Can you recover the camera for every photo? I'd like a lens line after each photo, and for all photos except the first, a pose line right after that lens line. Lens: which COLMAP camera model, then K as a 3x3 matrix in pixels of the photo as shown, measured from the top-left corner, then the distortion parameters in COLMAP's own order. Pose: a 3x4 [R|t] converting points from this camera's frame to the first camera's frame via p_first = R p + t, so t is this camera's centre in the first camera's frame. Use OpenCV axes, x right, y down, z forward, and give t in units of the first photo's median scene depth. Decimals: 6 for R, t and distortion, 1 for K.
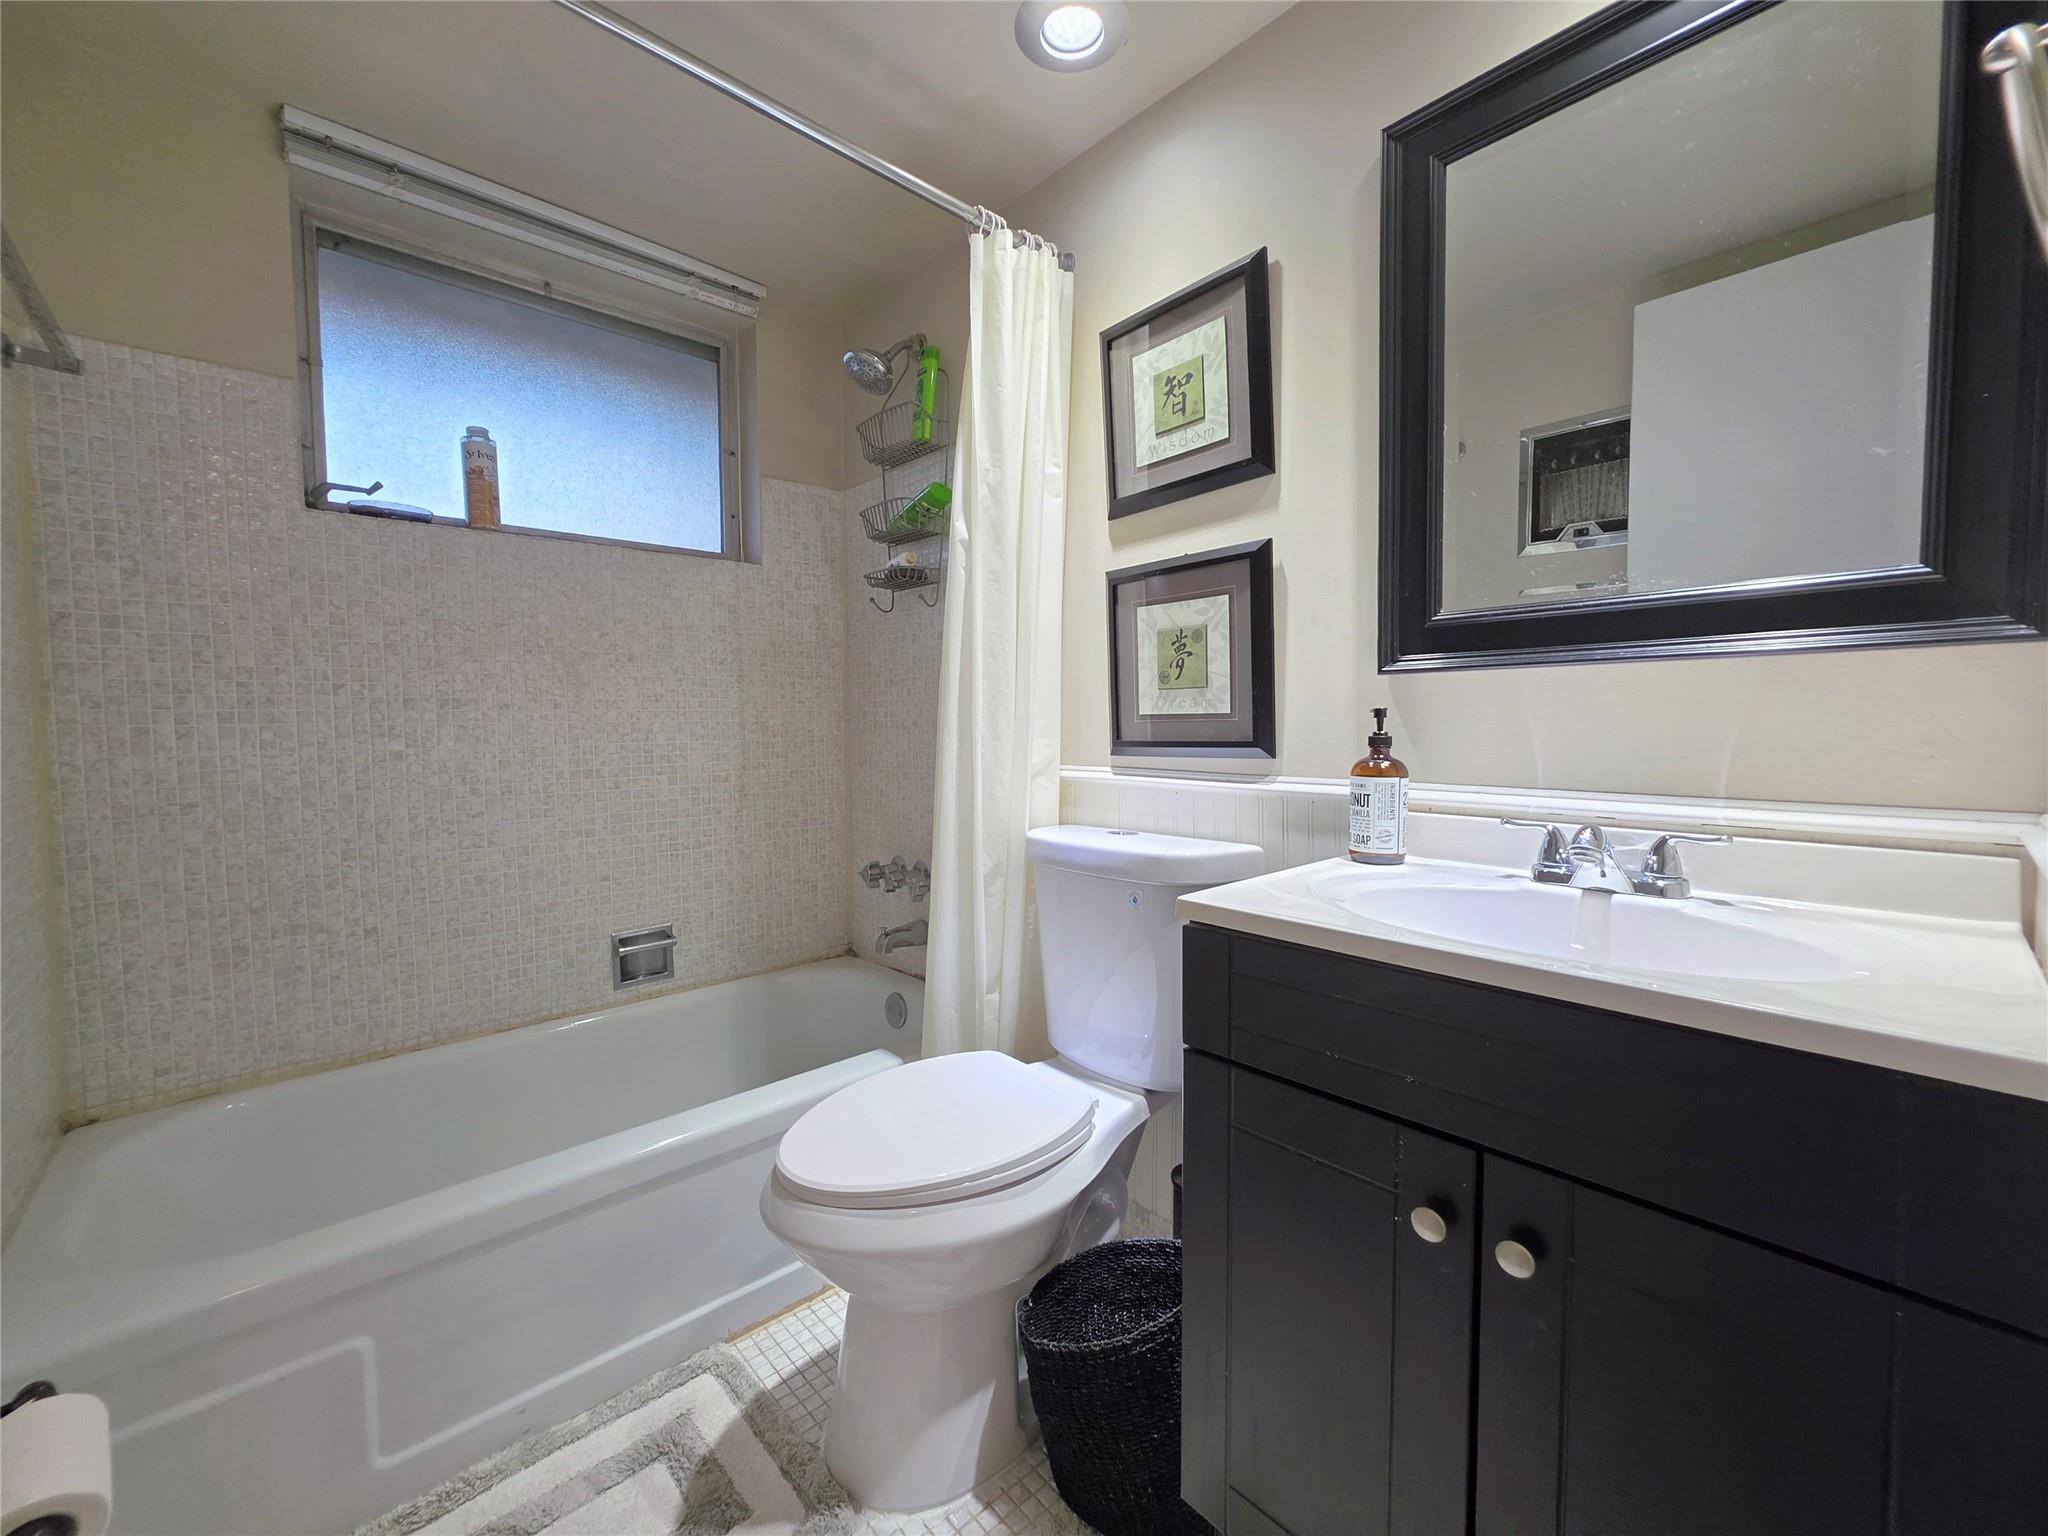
lens RADIAL K [[819.2, 0, 1024.0], [0, 819.2, 768.0], [0, 0, 1]] dist [0.001498, -0.000344]
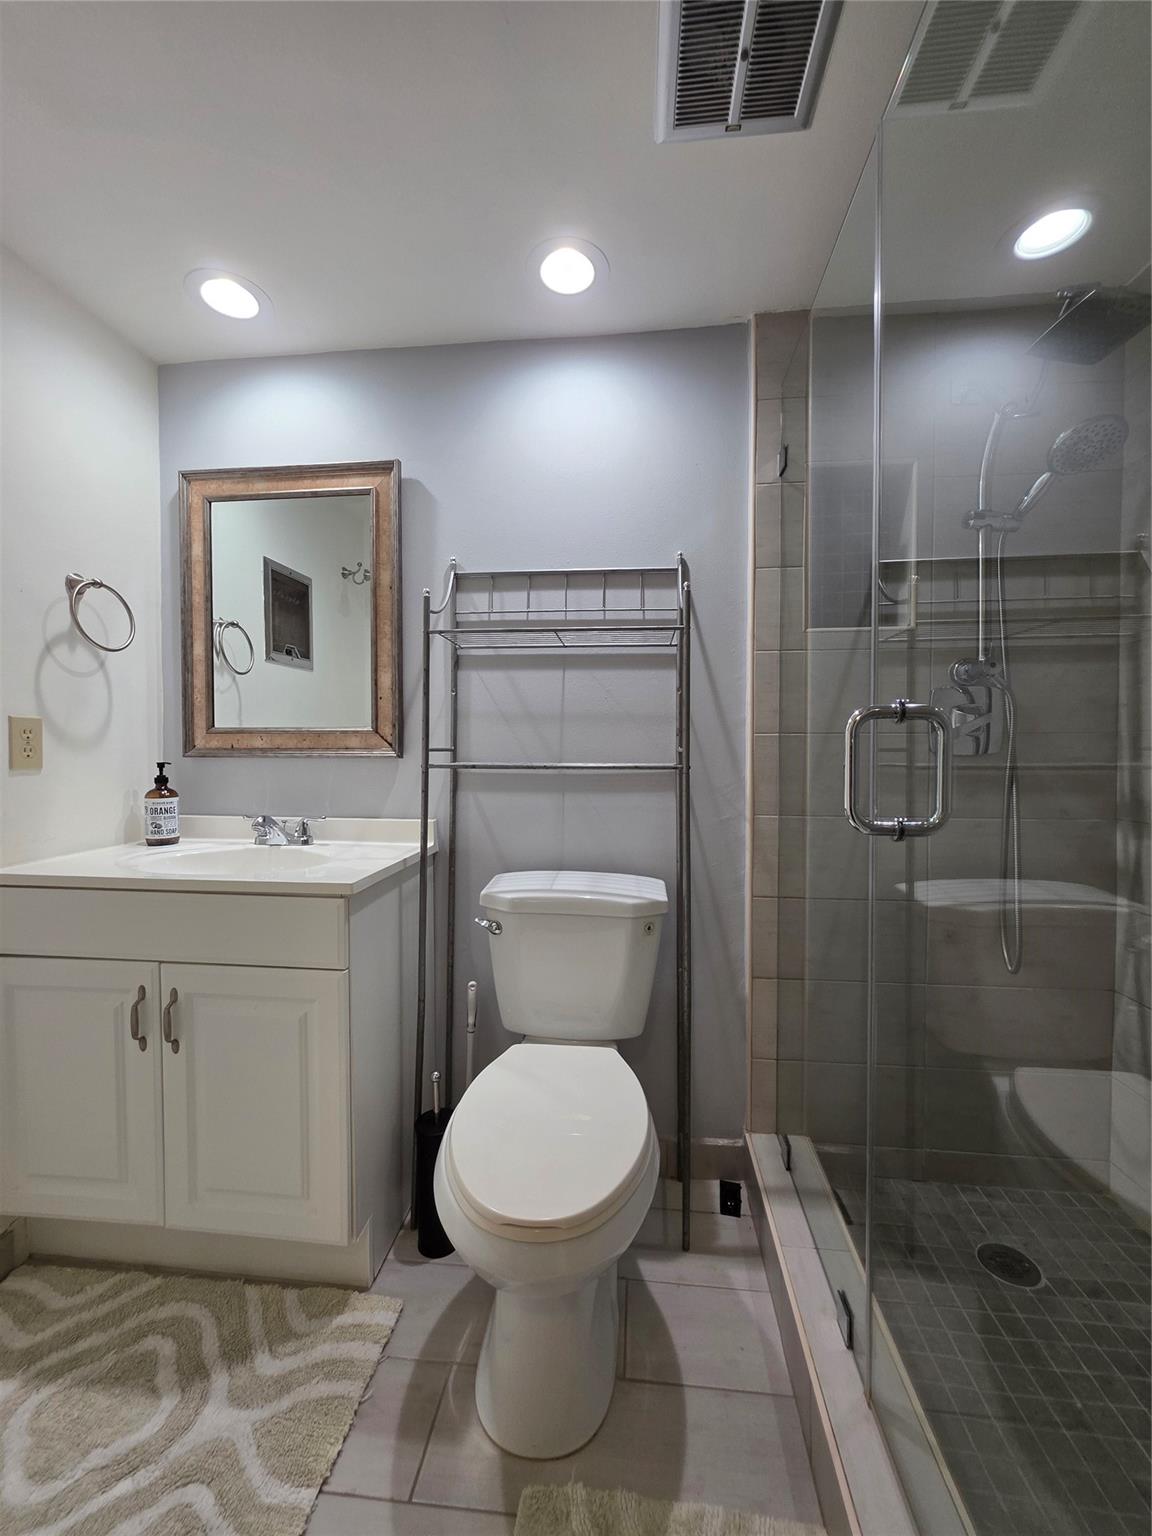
lens RADIAL K [[614.4, 0, 576.0], [0, 614.4, 768.0], [0, 0, 1]] dist [0.001498, -0.000344]
pose [[0.742561, -0.014305, 0.669626, 0.190259], [0.033613, 0.999308, -0.015926, -0.004734], [-0.668935, 0.034334, 0.742528, -0.727501]]
